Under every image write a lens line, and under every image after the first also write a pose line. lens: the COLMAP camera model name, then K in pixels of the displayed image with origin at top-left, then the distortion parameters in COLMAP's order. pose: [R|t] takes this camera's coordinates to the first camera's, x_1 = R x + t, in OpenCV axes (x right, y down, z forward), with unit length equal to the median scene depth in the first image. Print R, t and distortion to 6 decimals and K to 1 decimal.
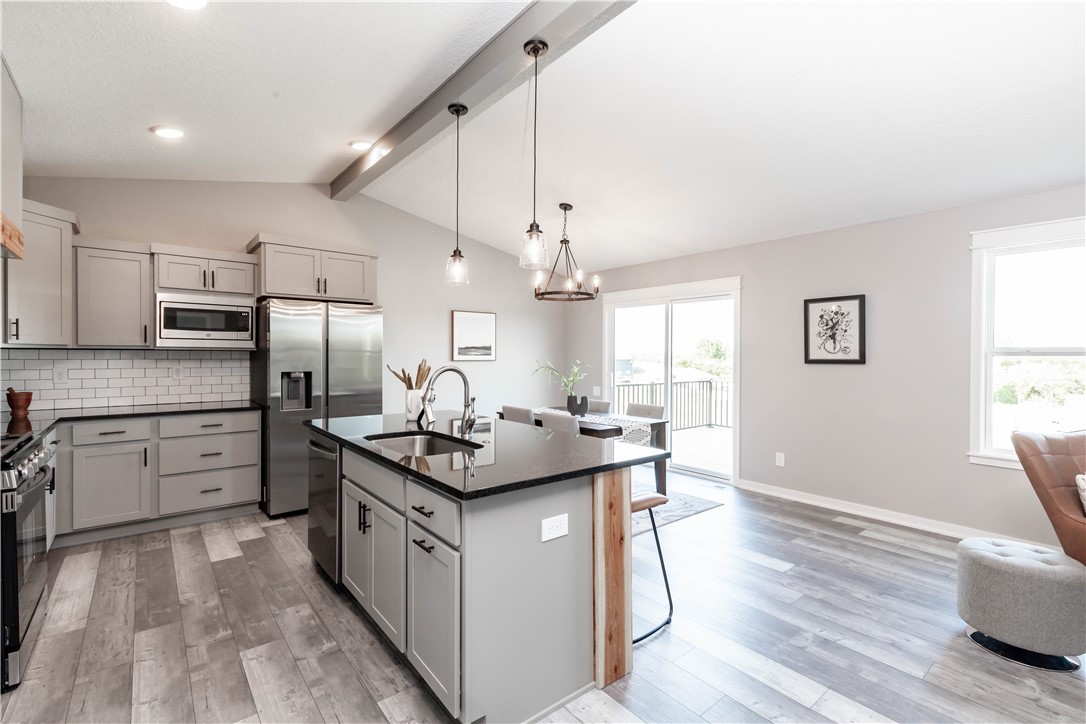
lens RADIAL K [[488.8, 0, 550.7], [0, 488.8, 358.4], [0, 0, 1]] dist [0.006565, -0.000453]
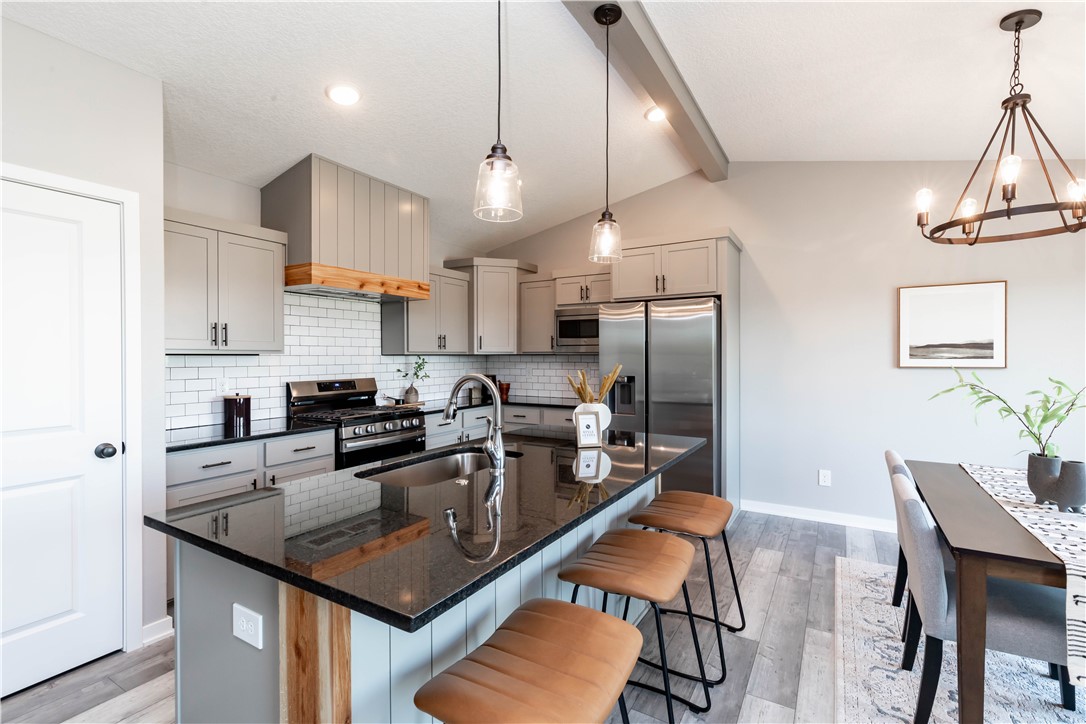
lens RADIAL K [[488.8, 0, 550.7], [0, 488.8, 358.4], [0, 0, 1]] dist [0.006565, -0.000453]
pose [[0.338141, 0.000190, -0.941095, 0.364531], [-0.004382, 0.999989, -0.001372, -0.005960], [0.941085, 0.004588, 0.338139, 0.553549]]
